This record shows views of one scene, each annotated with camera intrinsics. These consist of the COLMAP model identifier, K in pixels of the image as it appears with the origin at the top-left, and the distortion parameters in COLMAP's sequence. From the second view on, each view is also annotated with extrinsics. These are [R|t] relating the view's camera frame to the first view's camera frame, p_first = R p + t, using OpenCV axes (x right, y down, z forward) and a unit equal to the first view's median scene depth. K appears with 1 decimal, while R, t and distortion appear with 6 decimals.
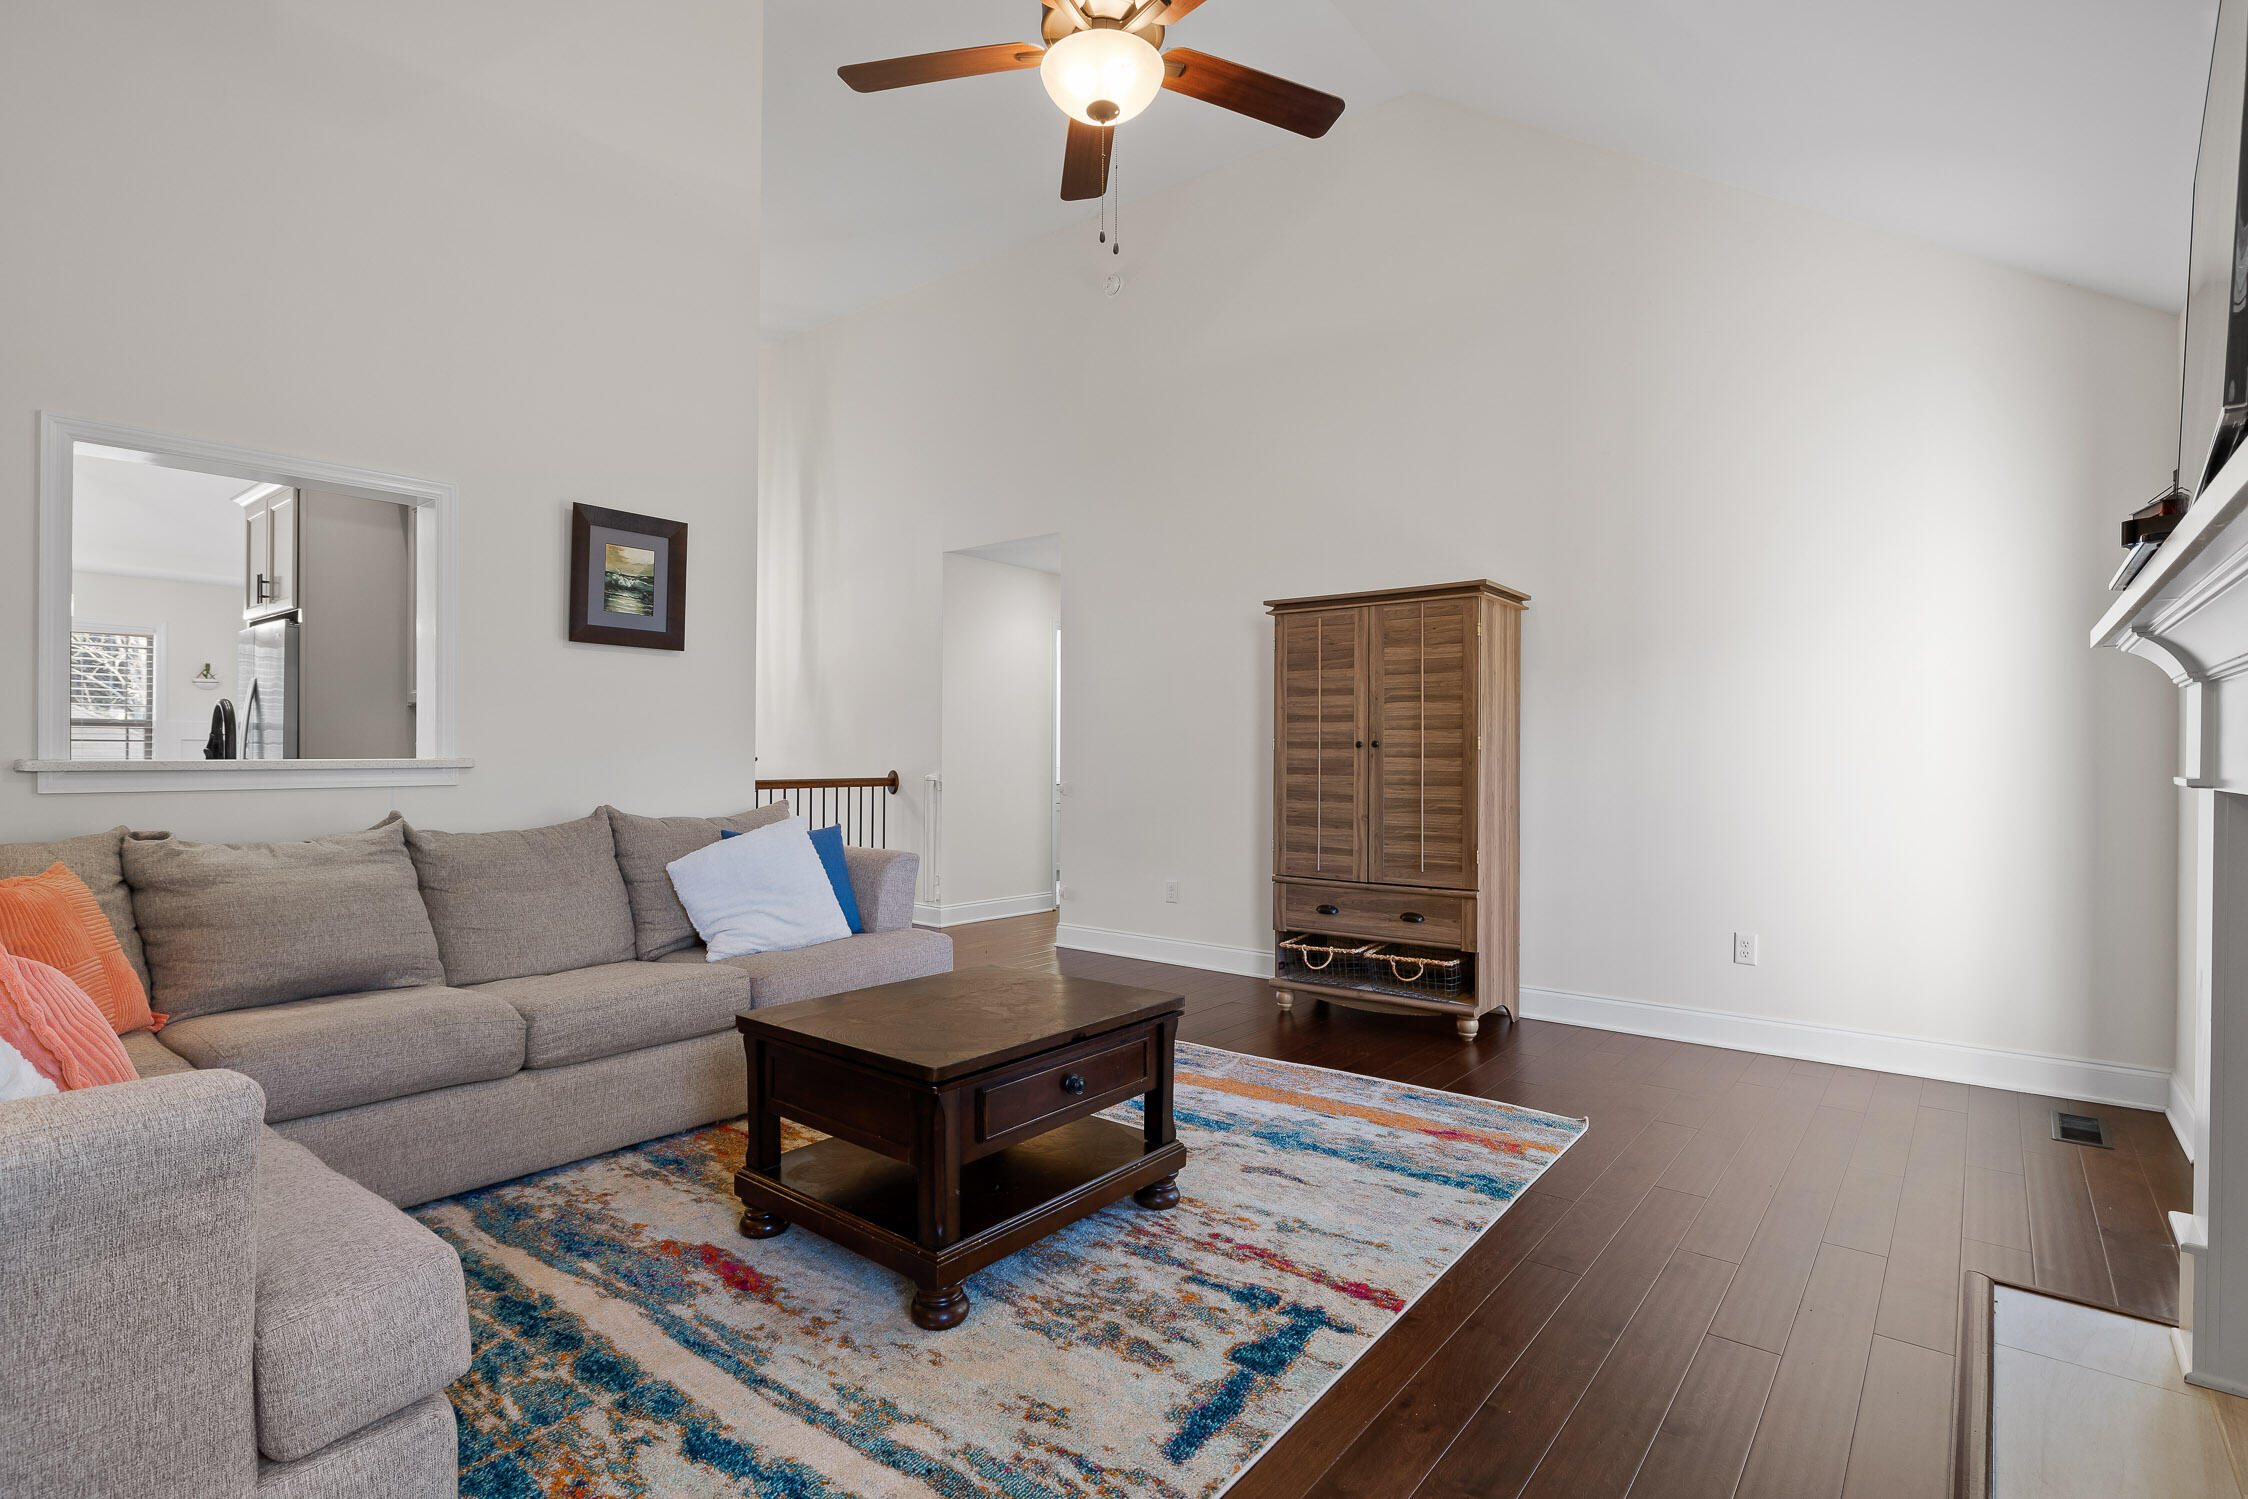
lens RADIAL K [[1112.7, 0, 1090.3], [0, 1112.7, 758.8], [0, 0, 1]] dist [0.000793, -0.000027]
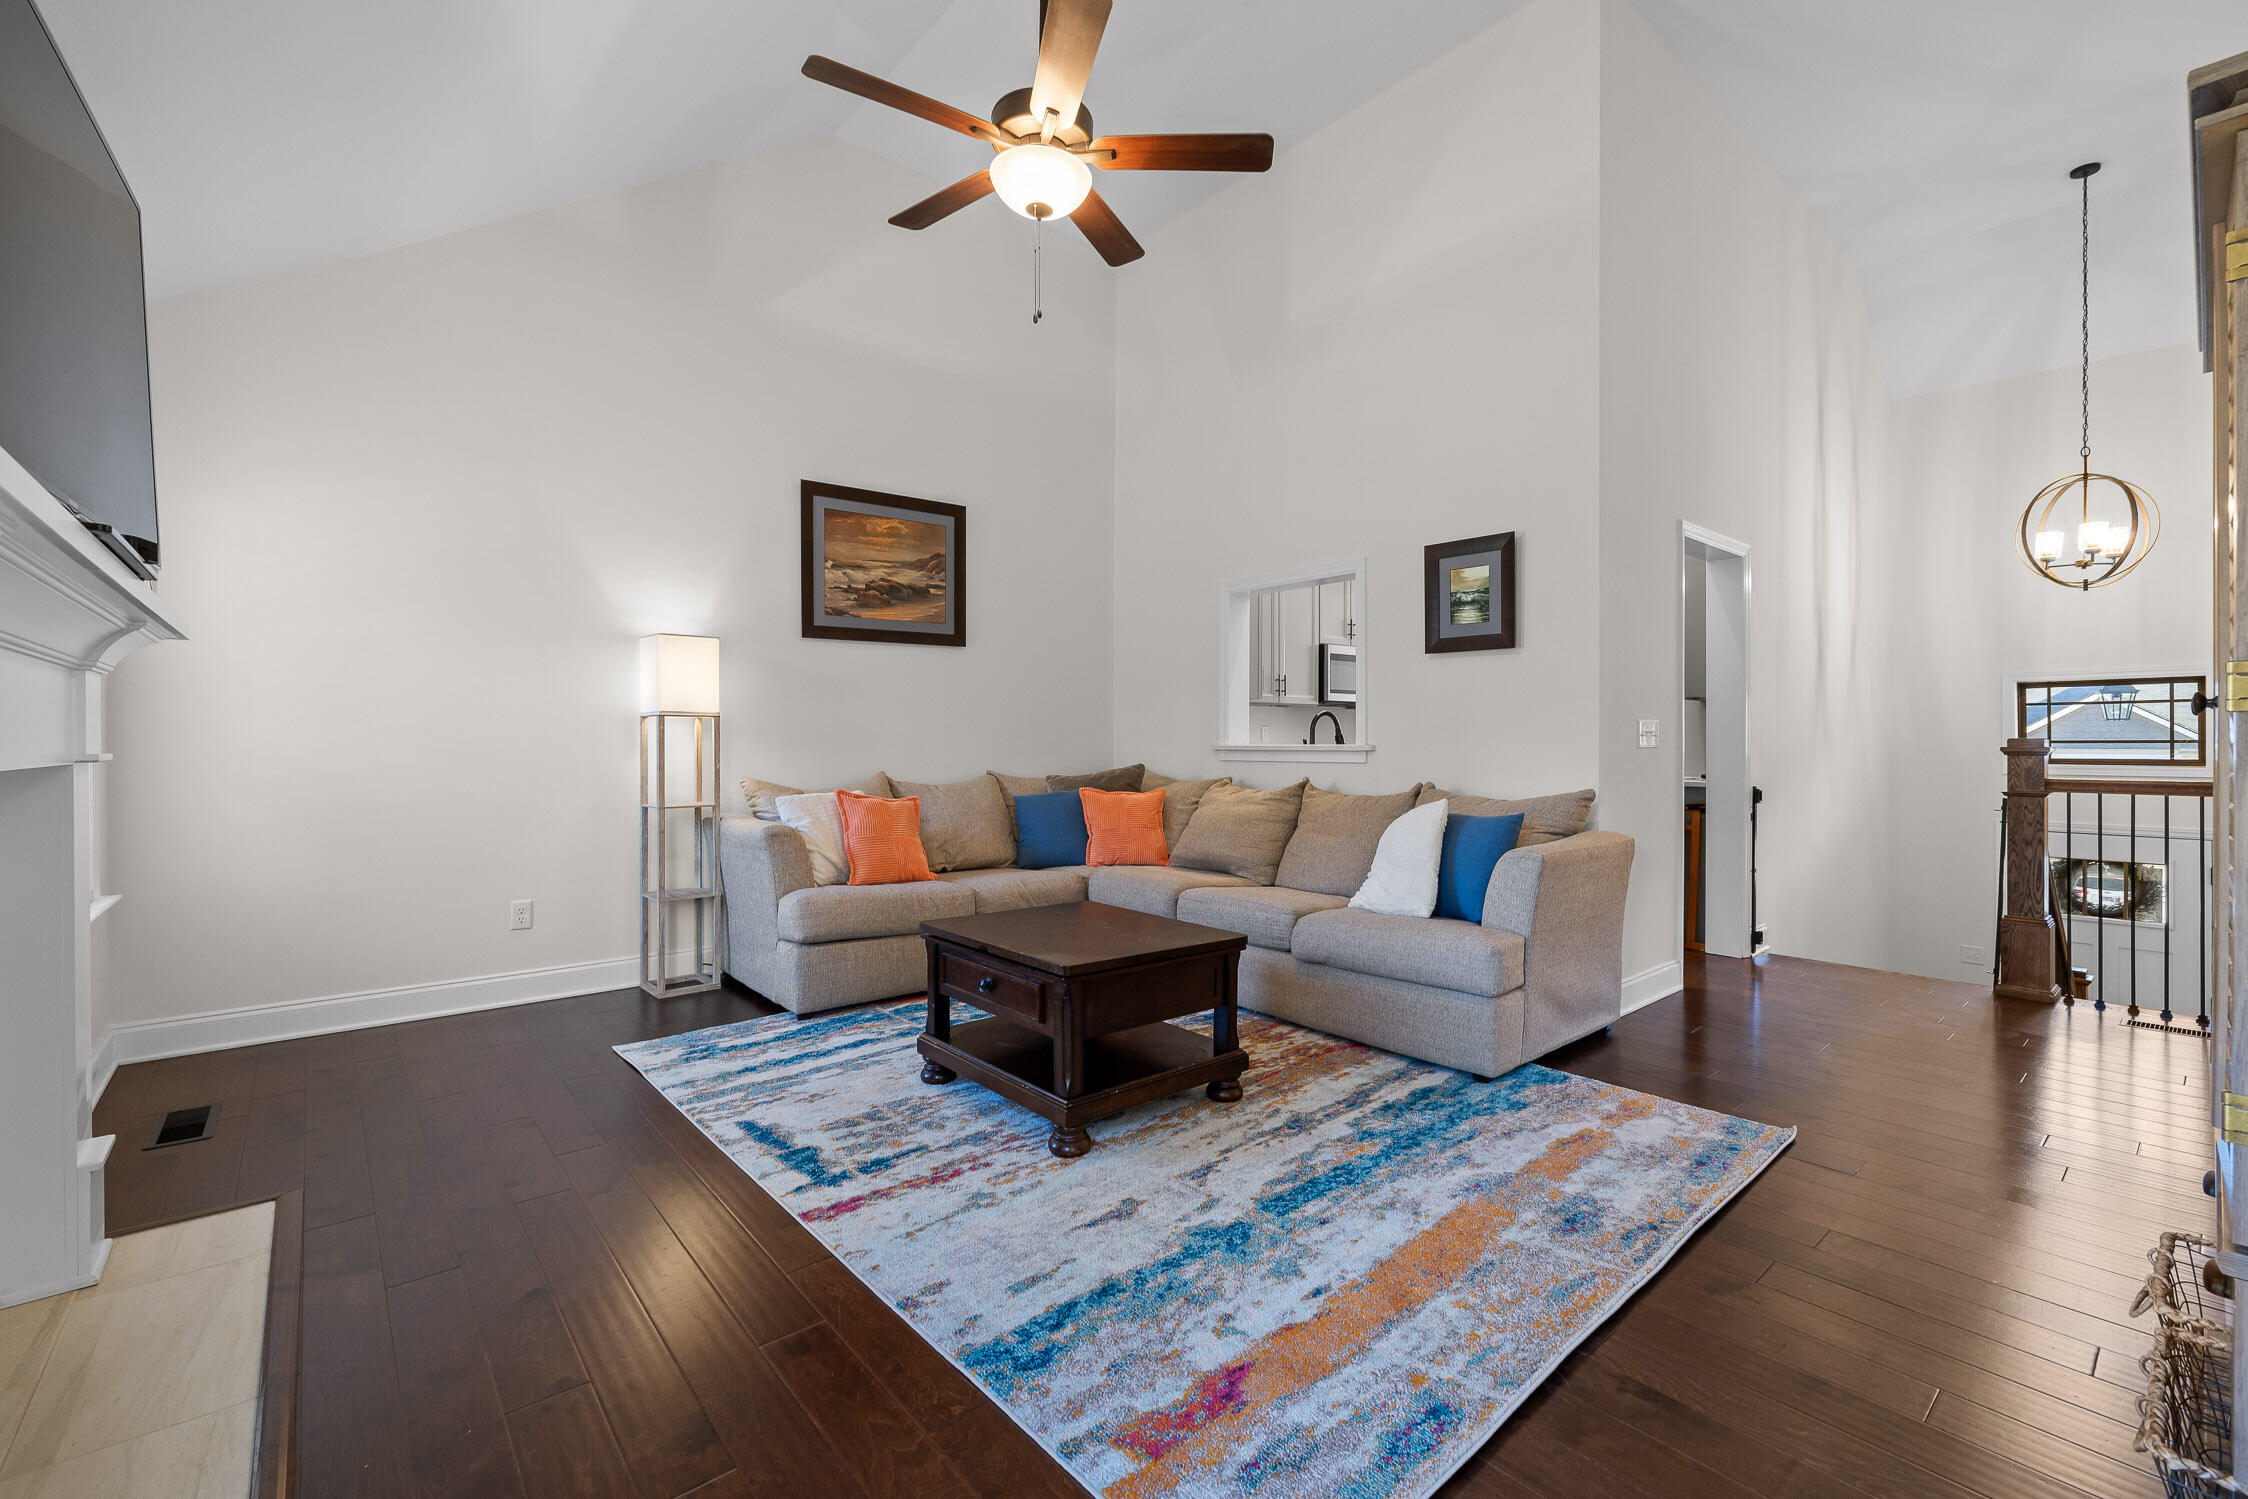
lens RADIAL K [[951.6, 0, 1126.1], [0, 951.6, 743.2], [0, 0, 1]] dist [-0.003036, 0.001328]
pose [[-0.182514, -0.006052, -0.983185, 0.904553], [-0.007147, 0.999963, -0.004828, 0.006839], [0.983177, 0.006145, -0.182550, 1.150465]]
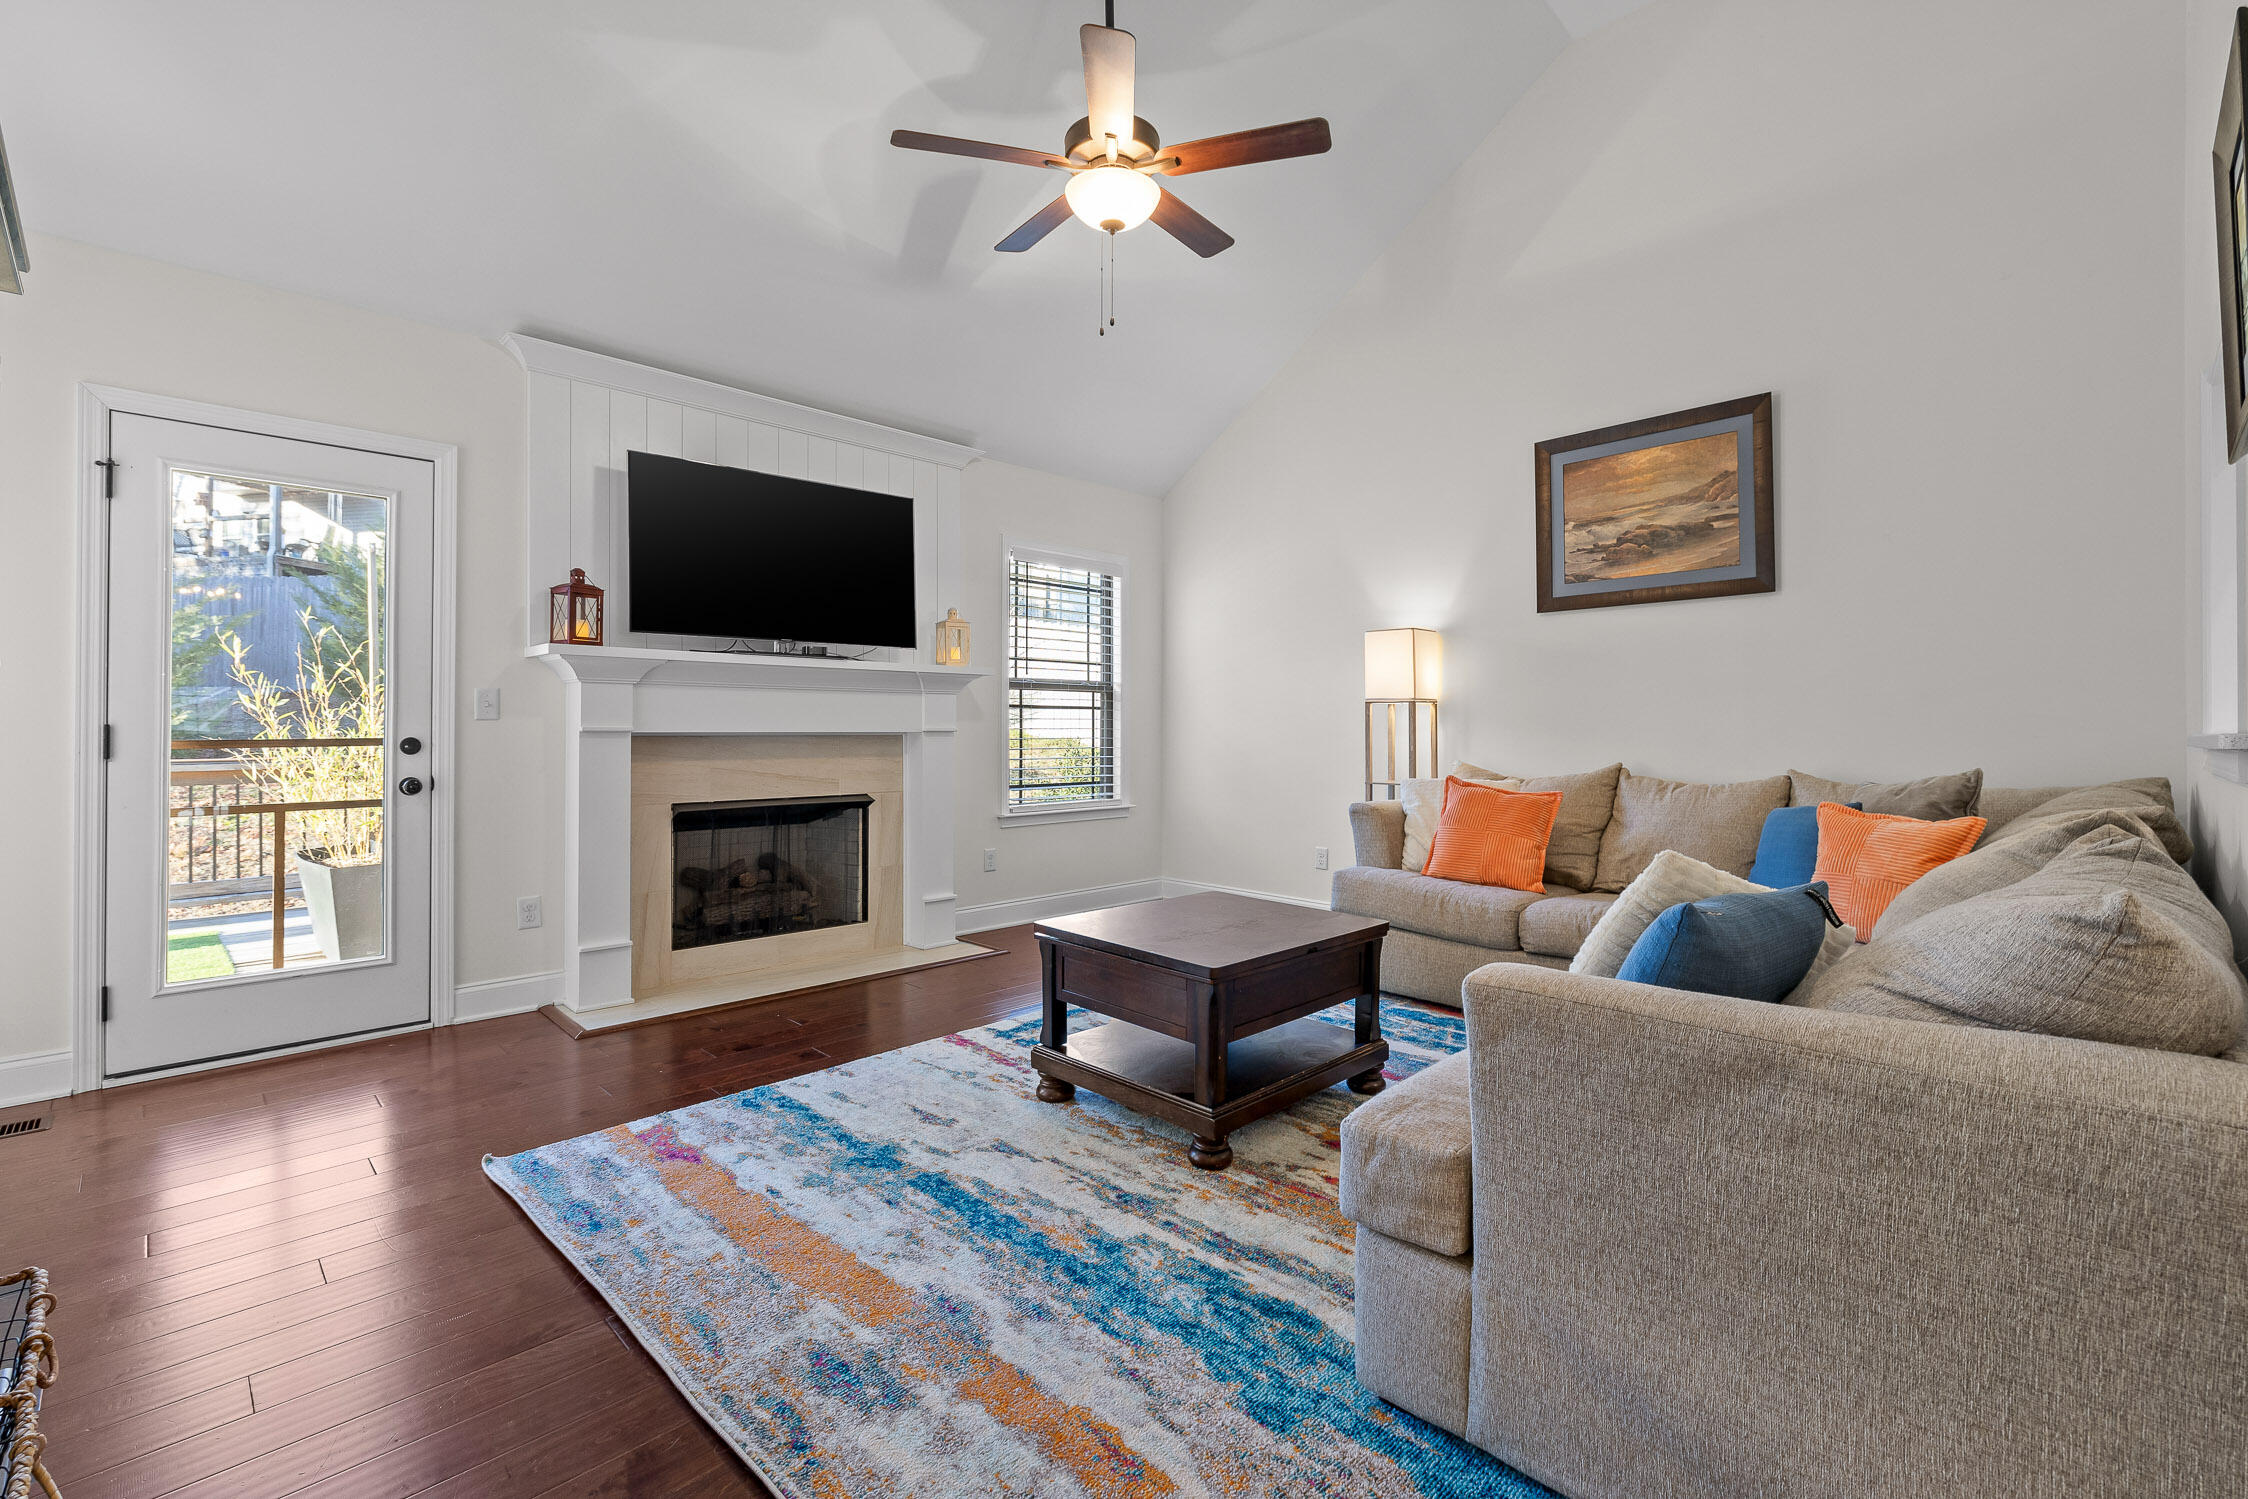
lens RADIAL K [[951.6, 0, 1122.5], [0, 951.6, 734.6], [0, 0, 1]] dist [-0.003036, 0.001328]
pose [[-0.995611, -0.010784, 0.092964, -0.096020], [-0.009222, 0.999809, 0.017221, -0.006021], [-0.093132, 0.016288, -0.995521, 1.884068]]
